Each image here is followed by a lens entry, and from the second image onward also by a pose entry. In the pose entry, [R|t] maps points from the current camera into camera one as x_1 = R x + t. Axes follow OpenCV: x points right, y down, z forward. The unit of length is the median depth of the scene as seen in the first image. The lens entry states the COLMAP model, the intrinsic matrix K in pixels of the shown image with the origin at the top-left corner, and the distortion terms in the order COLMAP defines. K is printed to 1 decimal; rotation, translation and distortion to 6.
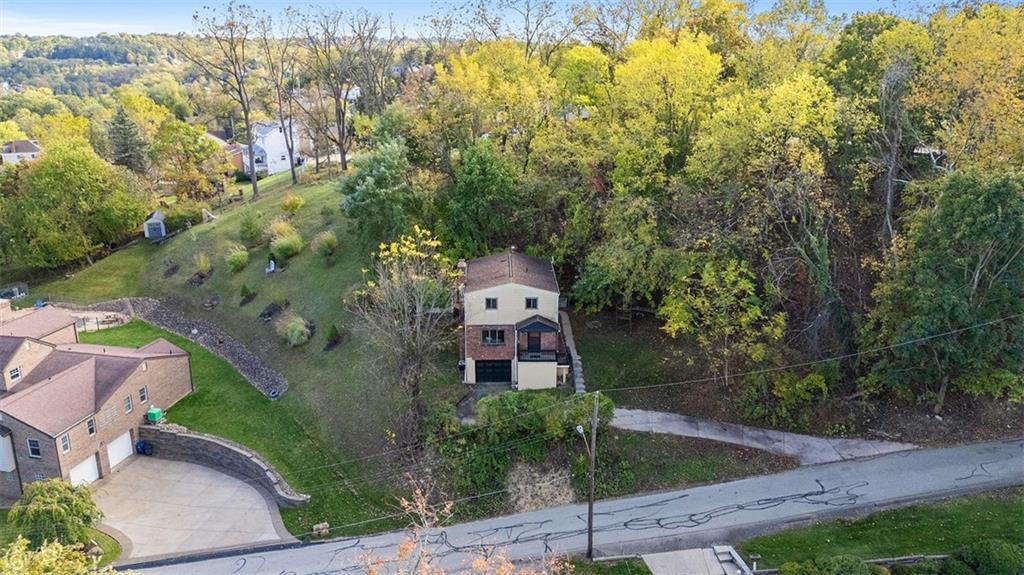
lens RADIAL K [[764.4, 0, 511.1], [0, 764.4, 287.1], [0, 0, 1]] dist [0.070759, -0.006783]
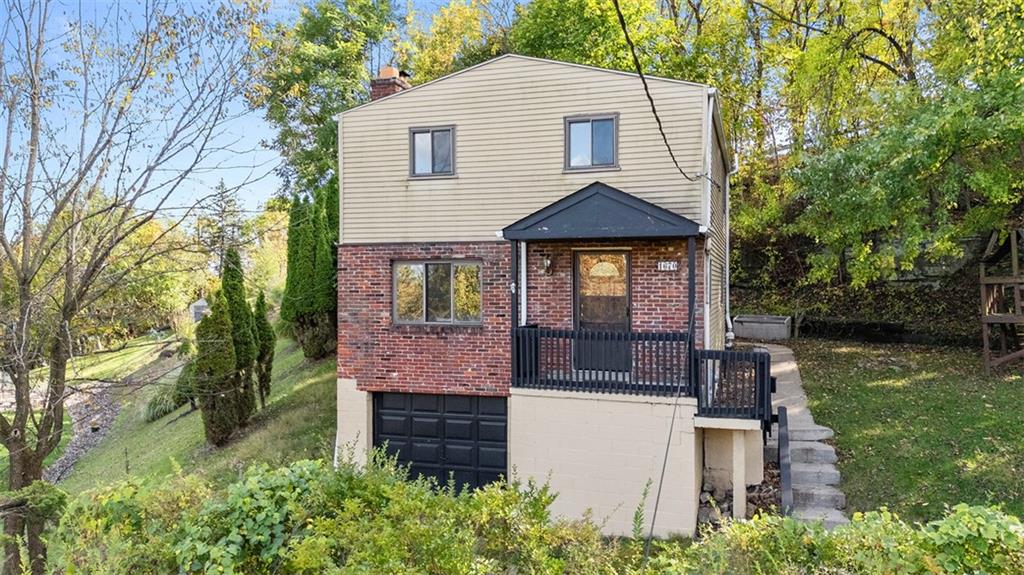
lens RADIAL K [[764.4, 0, 511.2], [0, 764.4, 295.2], [0, 0, 1]] dist [0.070759, -0.006783]
pose [[0.954934, 0.014769, -0.296452, 0.071160], [-0.091798, 0.964492, -0.247647, 0.124125], [0.282268, 0.263700, 0.922381, 0.781697]]
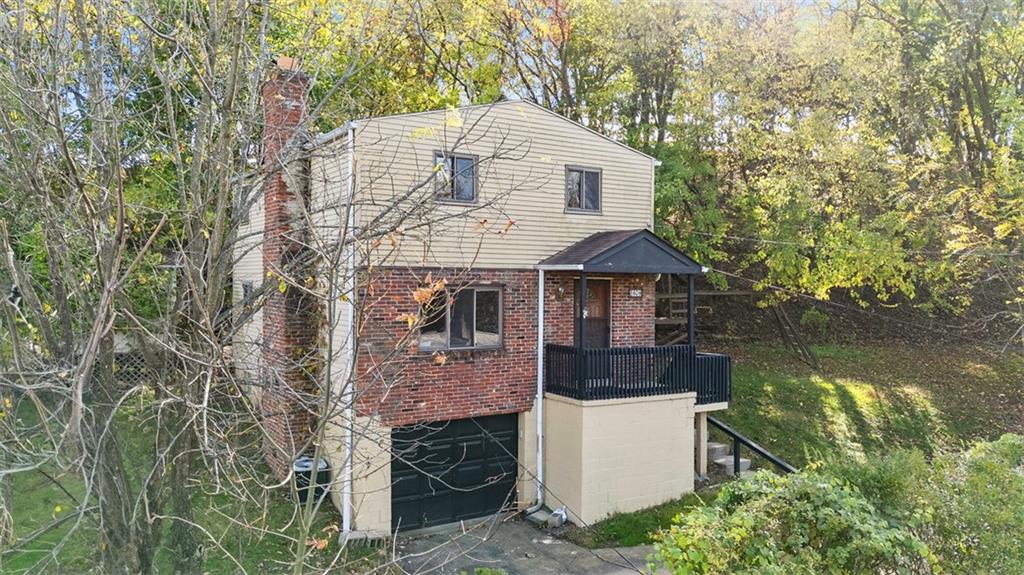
lens RADIAL K [[764.4, 0, 511.6], [0, 764.4, 282.8], [0, 0, 1]] dist [0.070759, -0.006783]
pose [[0.833068, 0.016411, 0.552928, -0.146665], [0.135546, 0.963032, -0.232803, 0.113756], [-0.536308, 0.268887, 0.800046, 0.791079]]
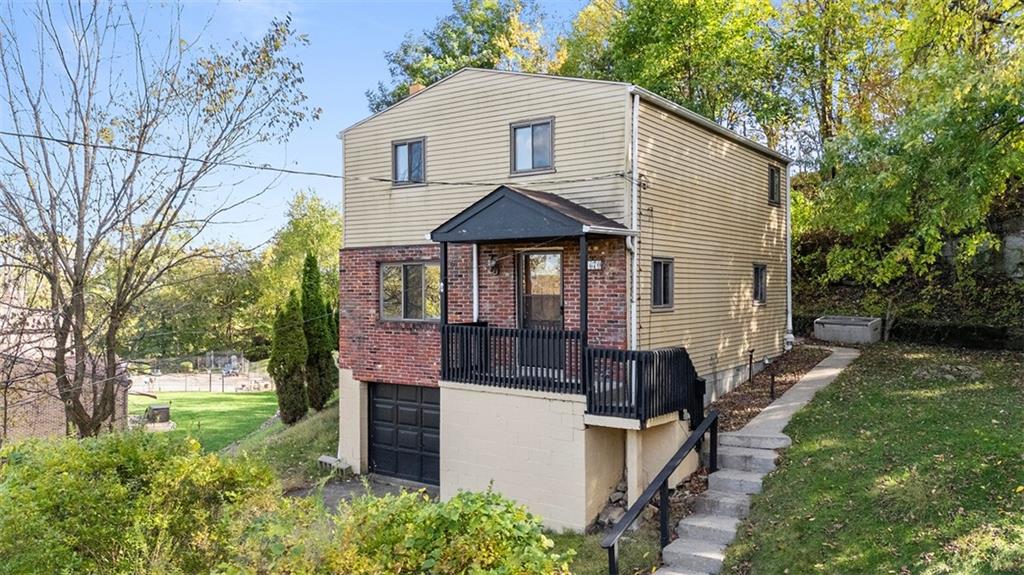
lens RADIAL K [[764.4, 0, 506.9], [0, 764.4, 284.1], [0, 0, 1]] dist [0.070759, -0.006783]
pose [[0.821006, 0.007312, -0.570872, 0.154353], [-0.162441, 0.961581, -0.221301, 0.115827], [0.547322, 0.274422, 0.790652, 0.807820]]
